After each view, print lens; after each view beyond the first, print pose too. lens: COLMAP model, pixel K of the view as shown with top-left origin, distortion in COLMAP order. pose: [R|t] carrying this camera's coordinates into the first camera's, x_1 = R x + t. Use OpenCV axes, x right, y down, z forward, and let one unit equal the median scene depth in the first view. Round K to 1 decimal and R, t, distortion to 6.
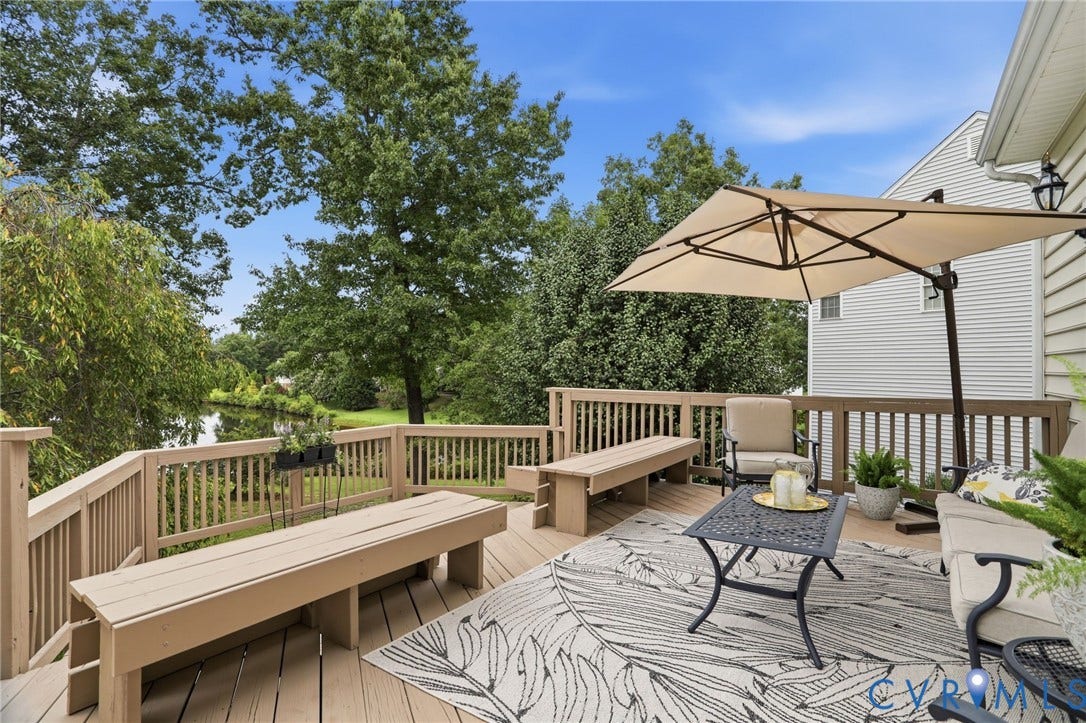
lens RADIAL K [[538.5, 0, 533.9], [0, 538.5, 366.0], [0, 0, 1]] dist [-0.079500, 0.036324]
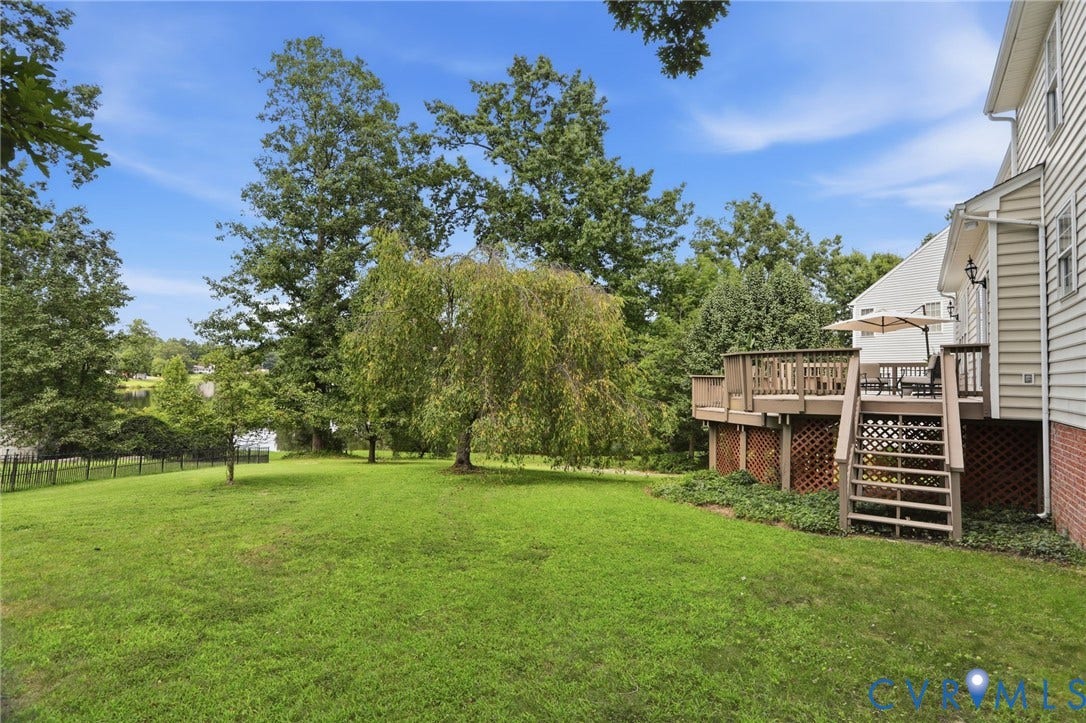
lens RADIAL K [[538.5, 0, 533.9], [0, 538.5, 366.0], [0, 0, 1]] dist [-0.079500, 0.036324]
pose [[0.999900, 0.010554, -0.009382, -0.355778], [-0.010732, 0.999760, -0.019092, 0.036191], [0.009178, 0.019191, 0.999774, -0.495412]]
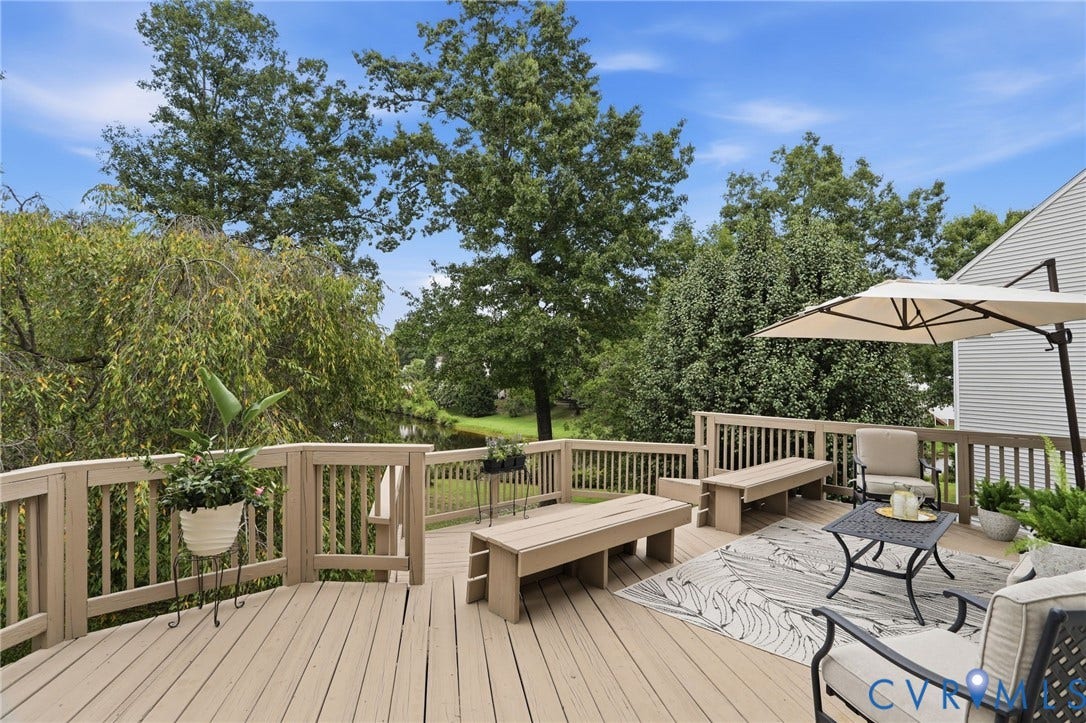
lens RADIAL K [[542.7, 0, 530.1], [0, 542.7, 342.7], [0, 0, 1]] dist [-0.080547, 0.039159]
pose [[0.977259, 0.001011, -0.212045, -0.022069], [-0.013084, 0.998371, -0.055540, -0.012331], [0.211643, 0.057051, 0.975680, -0.069283]]
